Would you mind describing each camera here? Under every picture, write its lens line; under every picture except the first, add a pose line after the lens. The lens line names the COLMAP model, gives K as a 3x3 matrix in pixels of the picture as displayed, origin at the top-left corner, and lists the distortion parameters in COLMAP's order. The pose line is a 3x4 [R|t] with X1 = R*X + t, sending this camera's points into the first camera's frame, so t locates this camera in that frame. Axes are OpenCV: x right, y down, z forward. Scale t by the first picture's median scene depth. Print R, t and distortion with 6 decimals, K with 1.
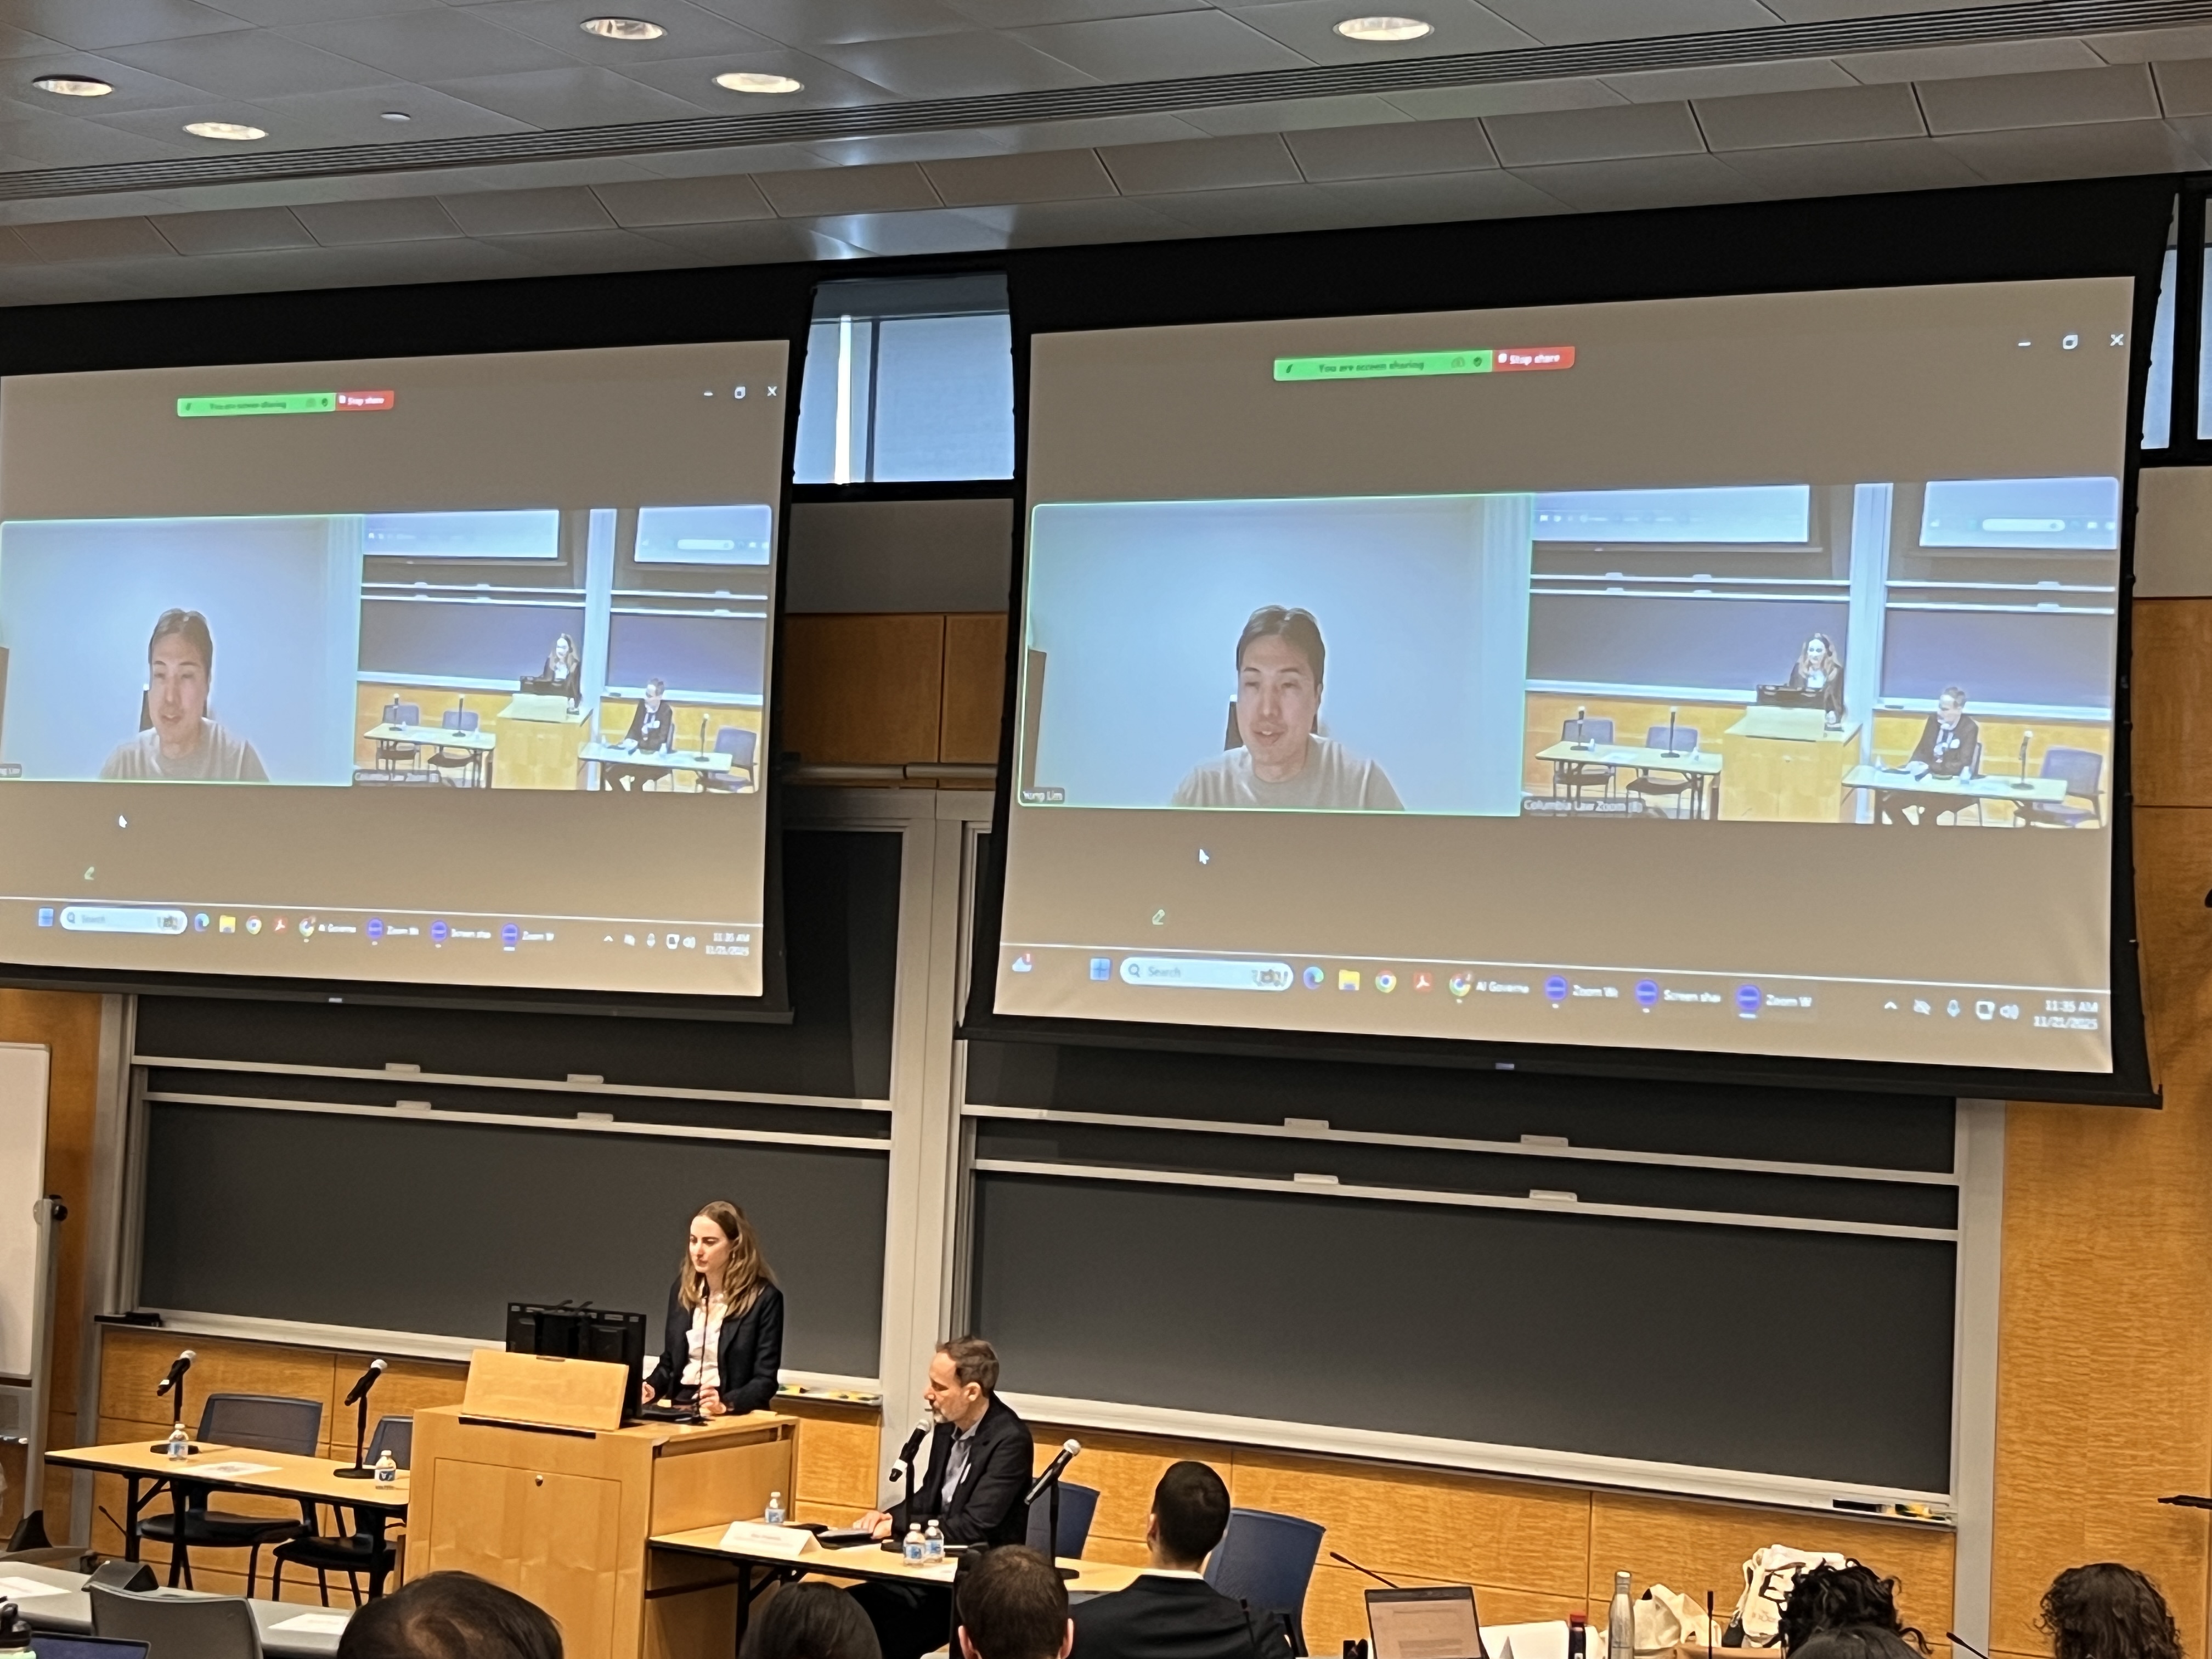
lens RADIAL K [[3776.1, 0, 1091.5], [0, 3776.1, 811.3], [0, 0, 1]] dist [0.106260, 0.000000]
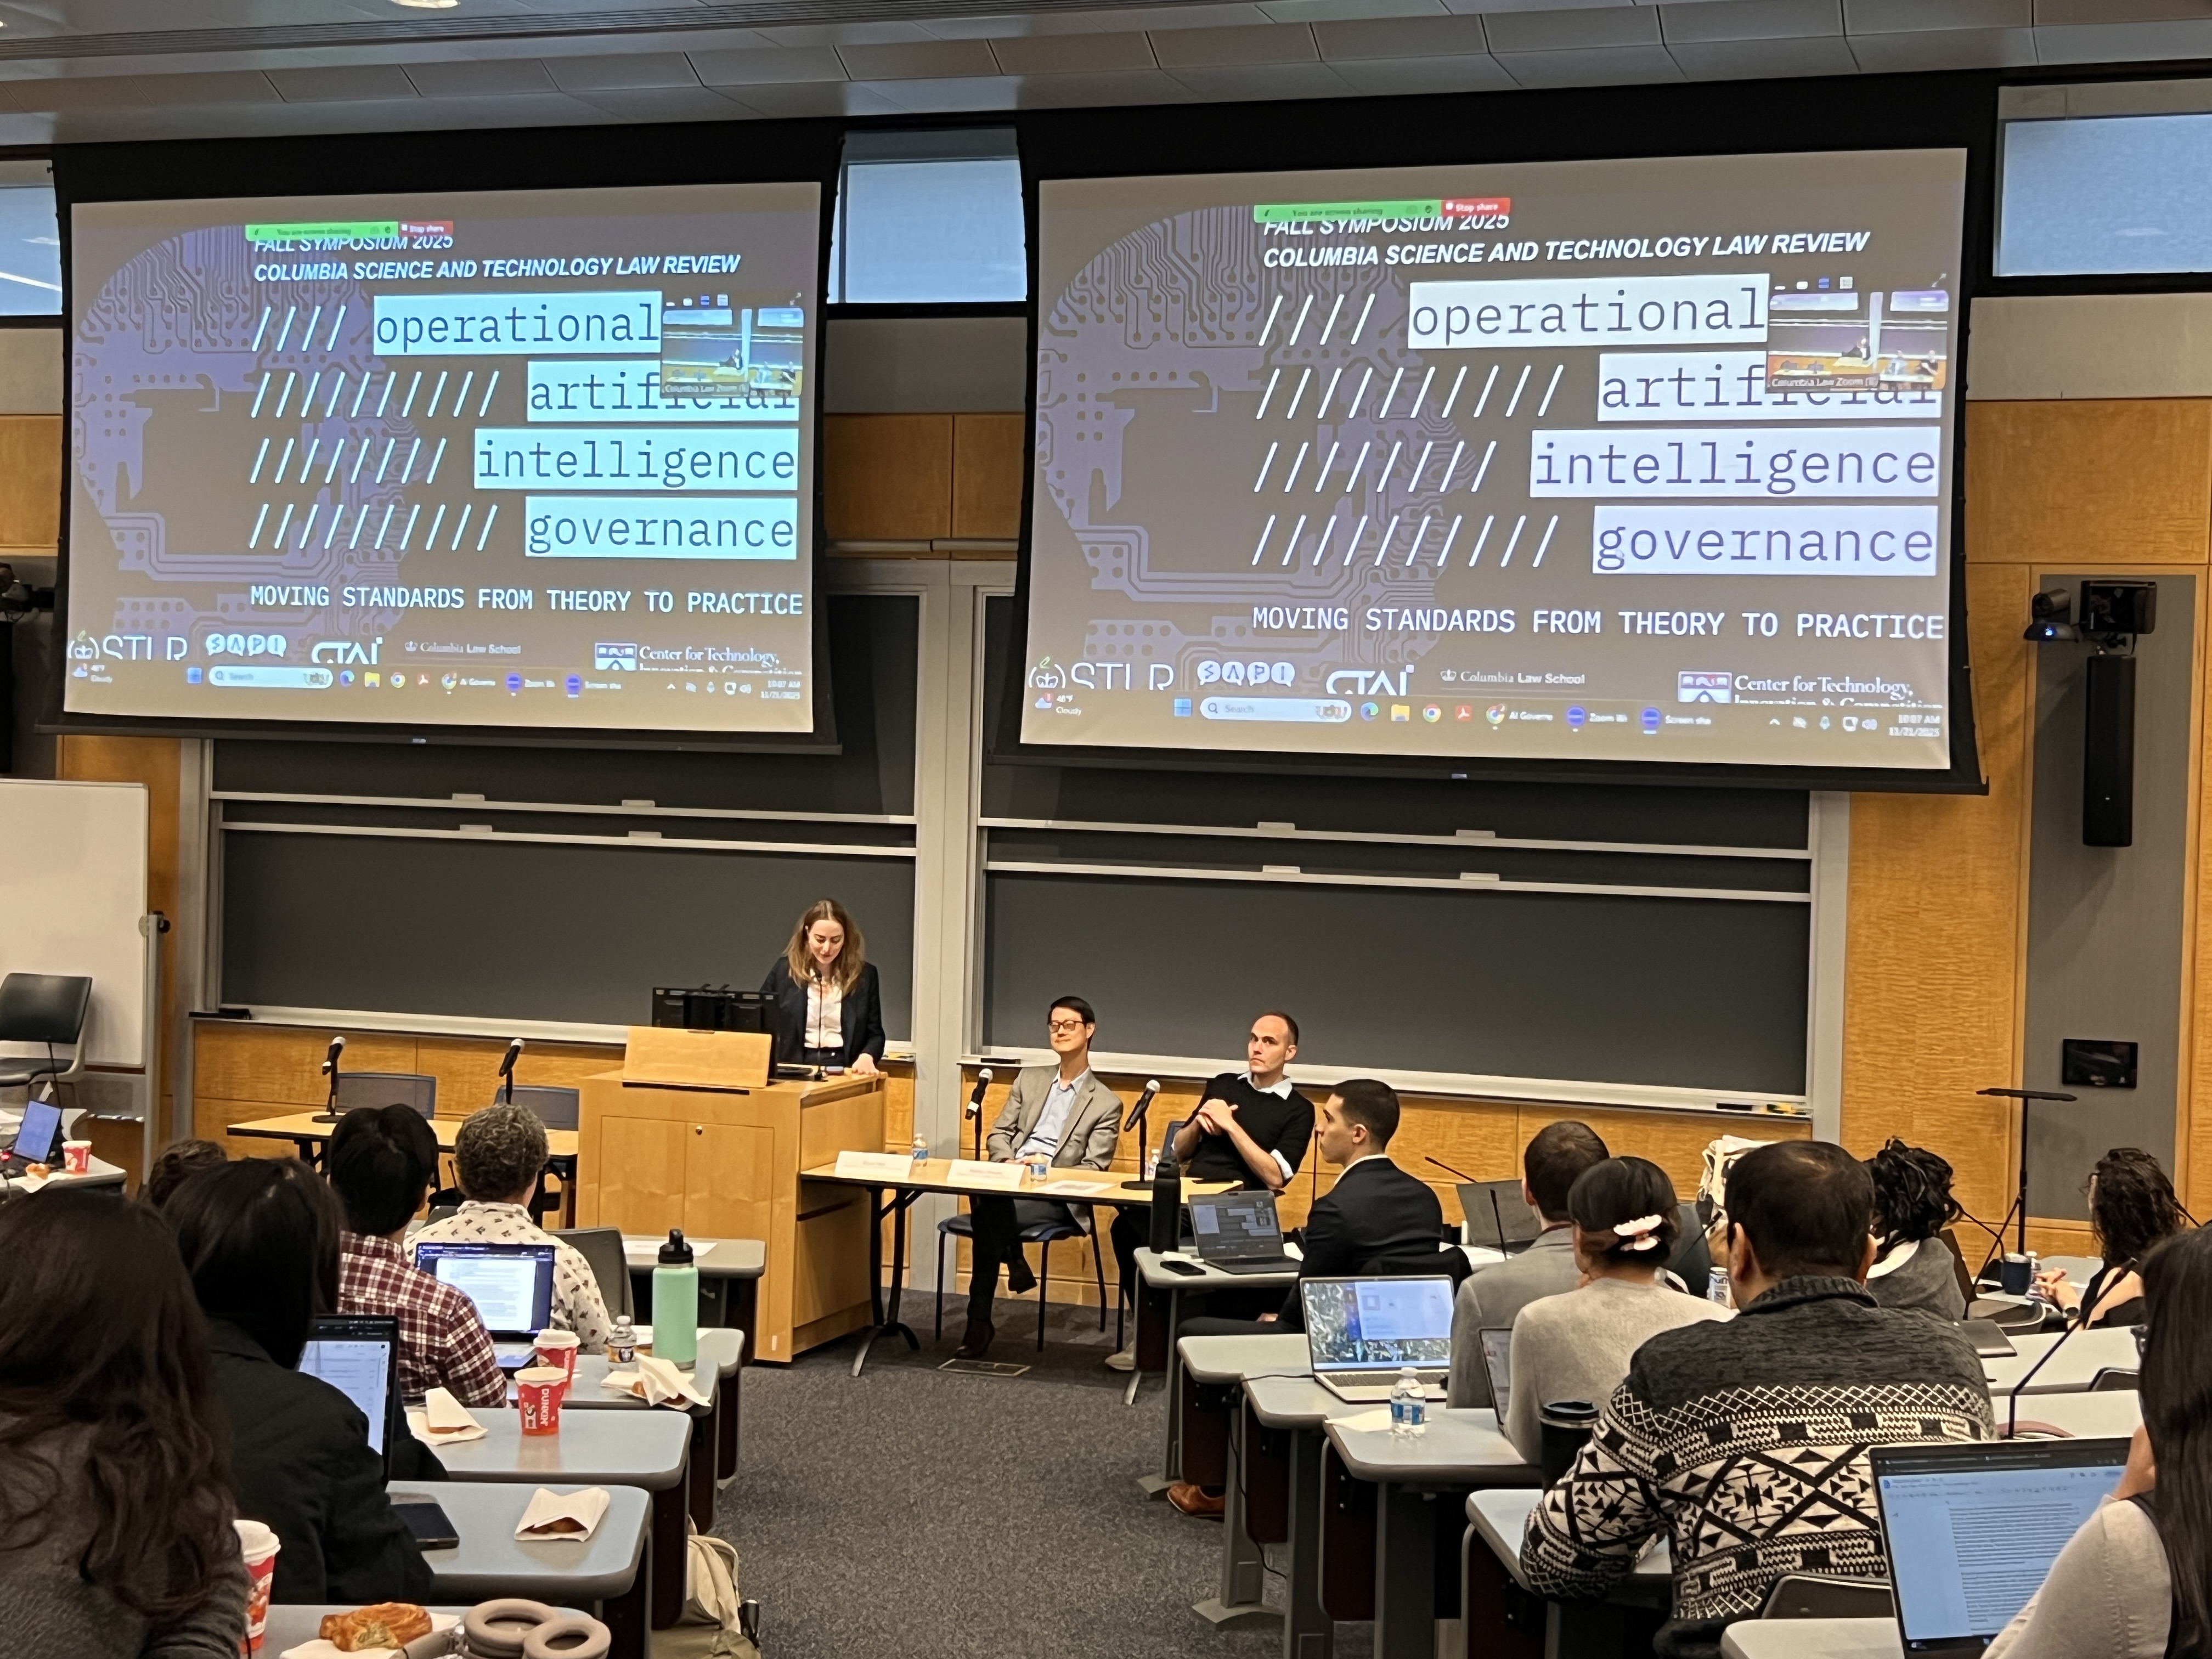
lens RADIAL K [[3169.4, 0, 1116.2], [0, 3169.4, 795.2], [0, 0, 1]] dist [0.101871, 0.000000]
pose [[0.984554, -0.022528, 0.173625, -0.181699], [0.010106, 0.997346, 0.072099, -0.003552], [-0.174788, -0.069231, 0.982169, -0.019536]]
